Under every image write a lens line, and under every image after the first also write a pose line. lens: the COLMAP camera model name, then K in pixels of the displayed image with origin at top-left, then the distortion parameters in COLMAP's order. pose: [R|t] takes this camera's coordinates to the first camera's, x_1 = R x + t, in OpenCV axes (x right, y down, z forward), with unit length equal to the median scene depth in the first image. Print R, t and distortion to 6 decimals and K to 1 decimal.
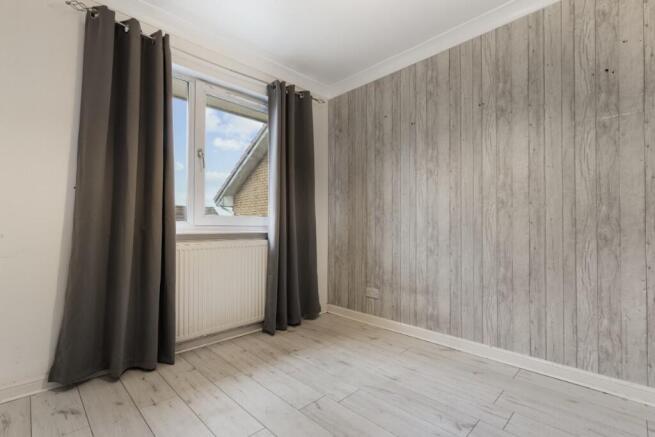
lens RADIAL K [[304.0, 0, 340.4], [0, 304.0, 221.1], [0, 0, 1]] dist [0.003972, 0.000693]
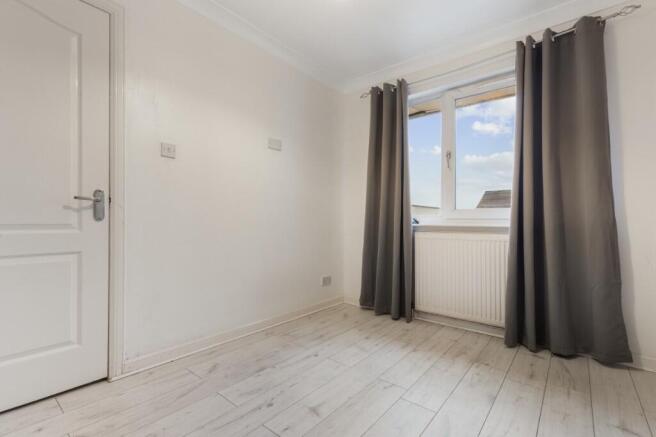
lens RADIAL K [[304.5, 0, 327.0], [0, 304.5, 220.6], [0, 0, 1]] dist [0.003972, 0.000693]
pose [[0.072255, -0.000432, -0.997386, 0.918499], [0.011205, 0.999937, 0.000379, 0.020183], [0.997323, -0.011204, 0.072256, 0.672038]]
